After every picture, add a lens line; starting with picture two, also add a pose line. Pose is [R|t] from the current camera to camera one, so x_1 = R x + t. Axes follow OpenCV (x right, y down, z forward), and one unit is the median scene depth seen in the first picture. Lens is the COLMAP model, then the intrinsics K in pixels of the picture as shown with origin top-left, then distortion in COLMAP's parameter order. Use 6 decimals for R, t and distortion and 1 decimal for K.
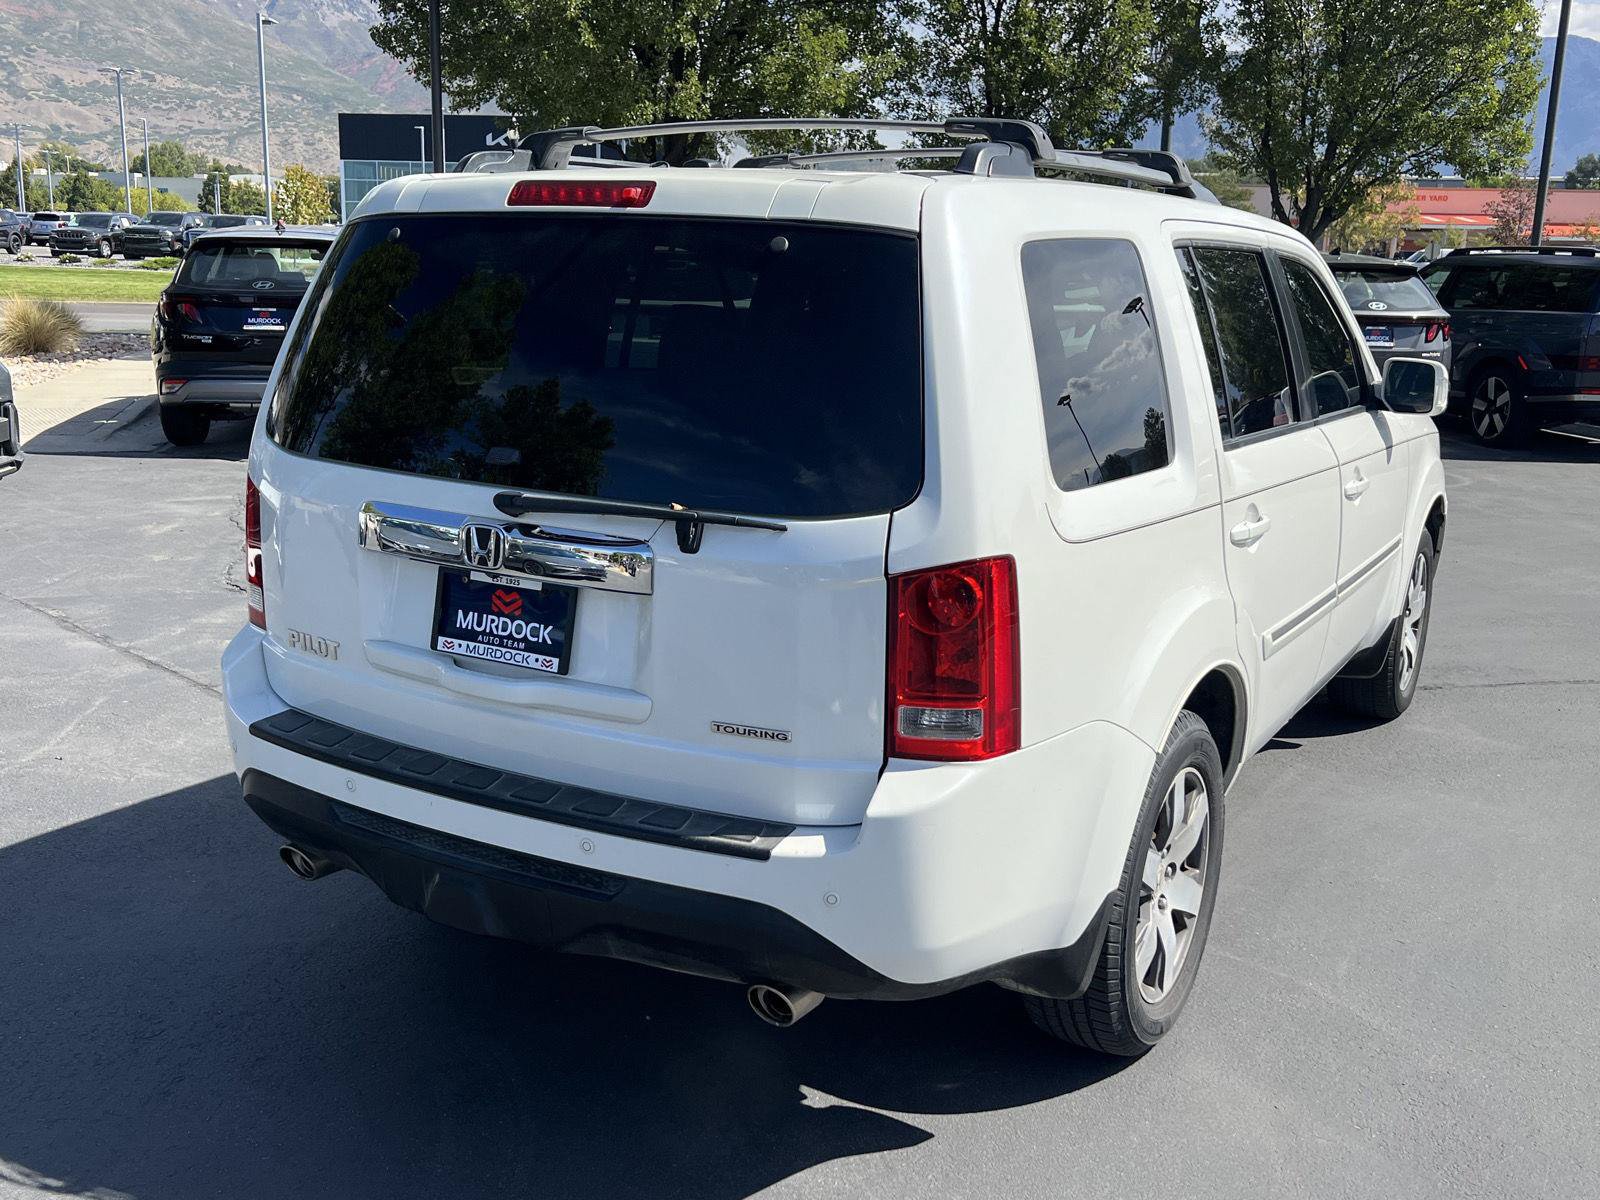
lens RADIAL K [[1553.3, 0, 800.0], [0, 1553.3, 600.0], [0, 0, 1]] dist [0.037765, -0.031709]
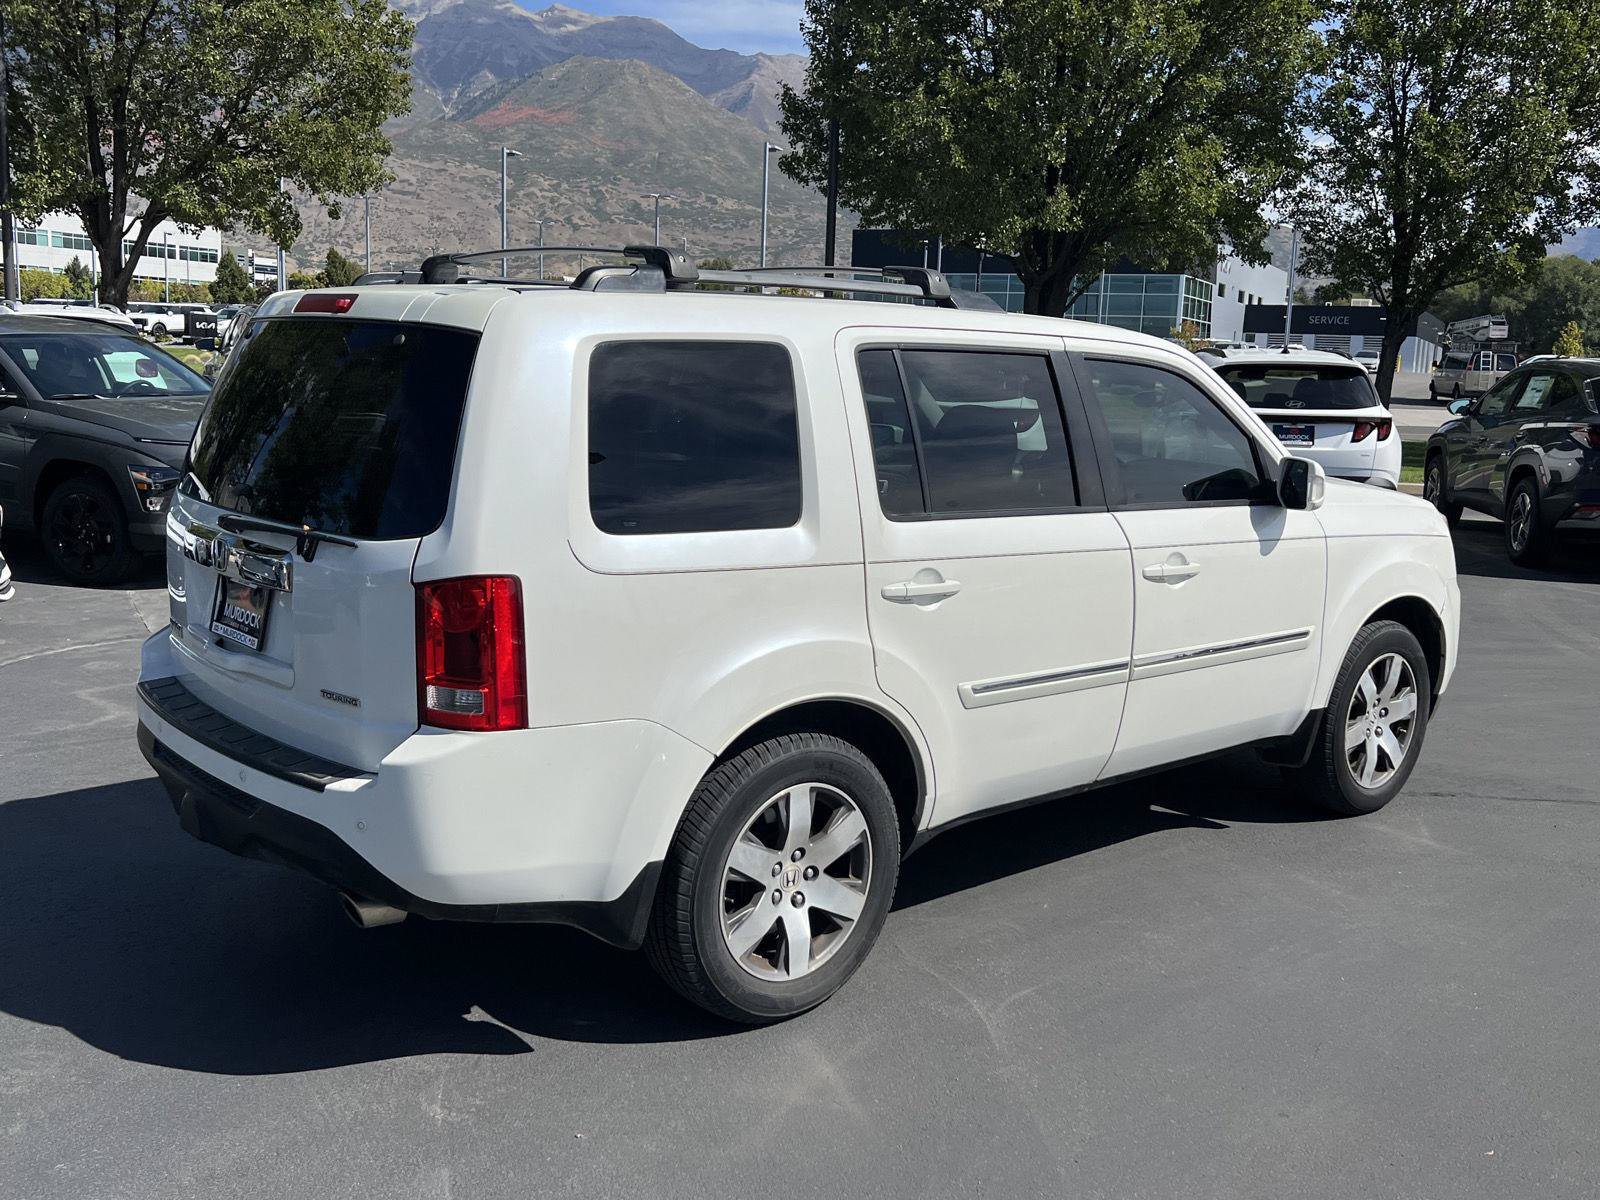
lens RADIAL K [[1553.3, 0, 800.0], [0, 1553.3, 600.0], [0, 0, 1]] dist [0.037765, -0.031709]
pose [[0.950900, 0.056639, -0.304272, 0.706006], [-0.076679, 0.995576, -0.054311, 0.040946], [0.299850, 0.074975, 0.951036, -0.158106]]
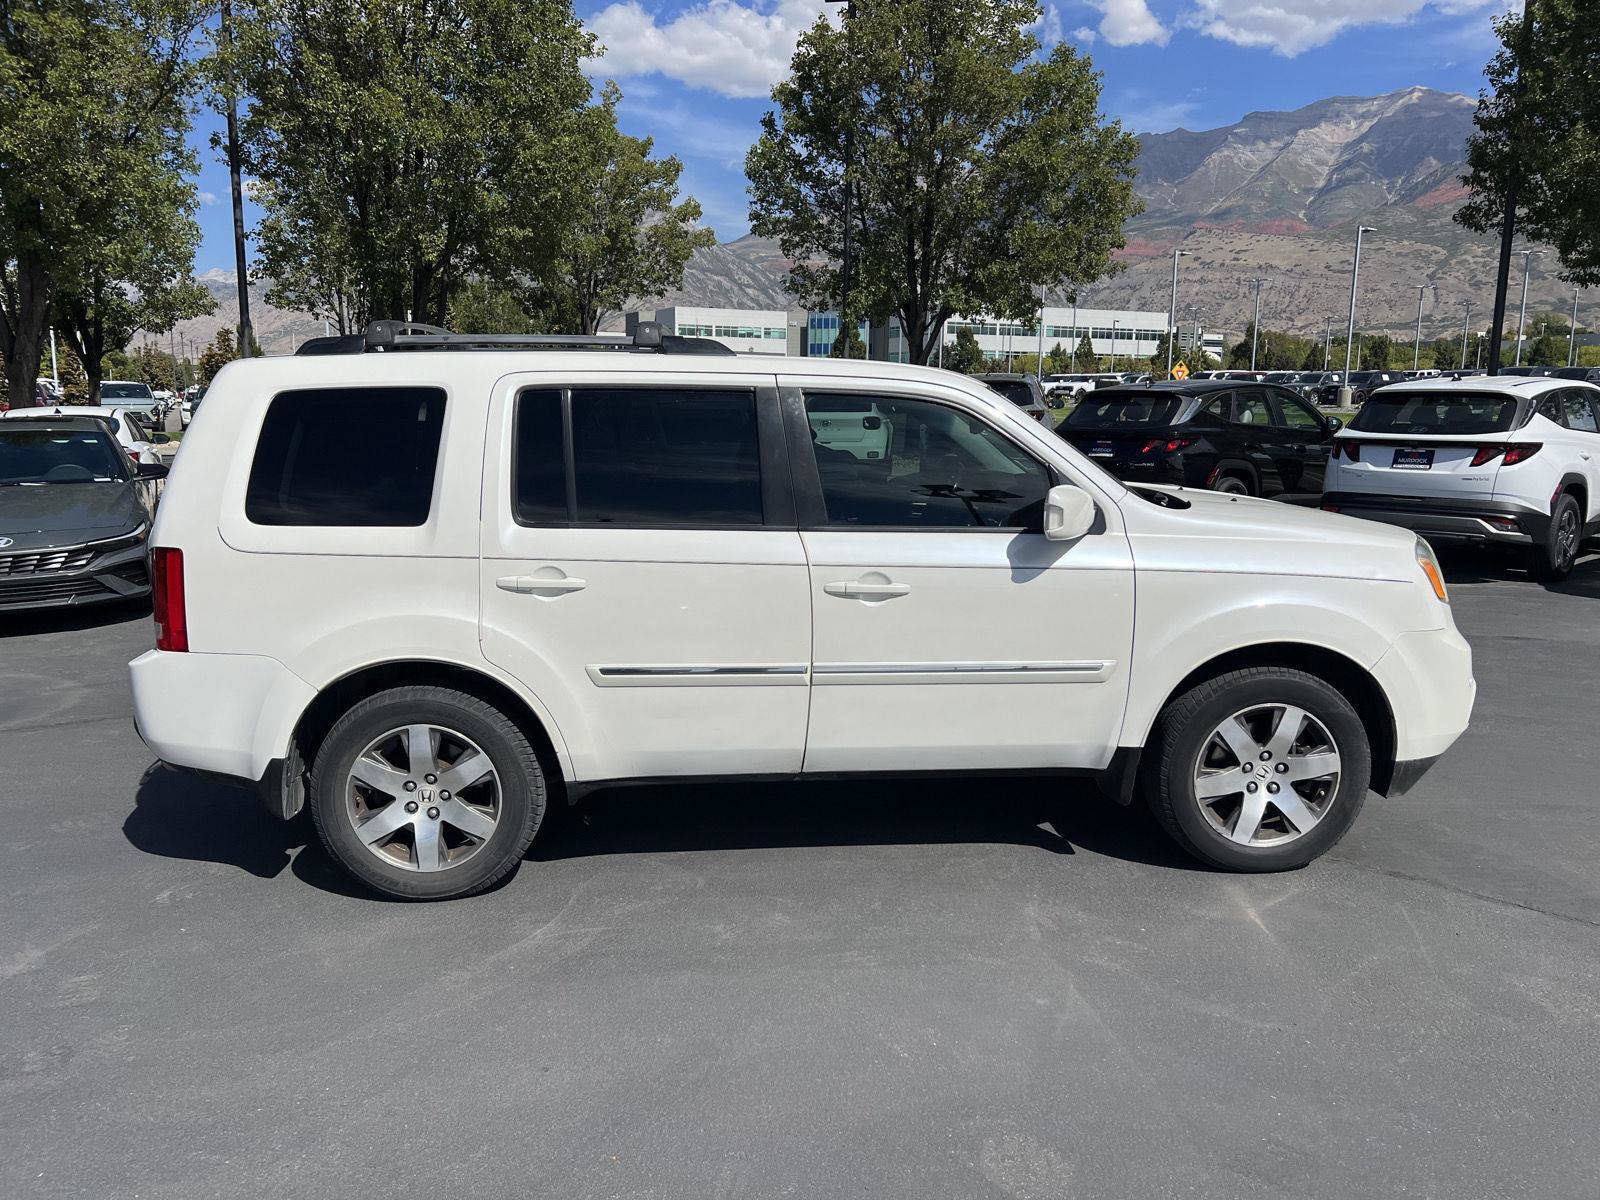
lens RADIAL K [[1213.2, 0, 800.0], [0, 1213.2, 600.0], [0, 0, 1]] dist [0.066370, -0.085101]
pose [[0.553489, 0.117261, -0.824561, 1.707805], [-0.167162, 0.985533, 0.027945, -0.128973], [0.815909, 0.122368, 0.565083, 0.721424]]
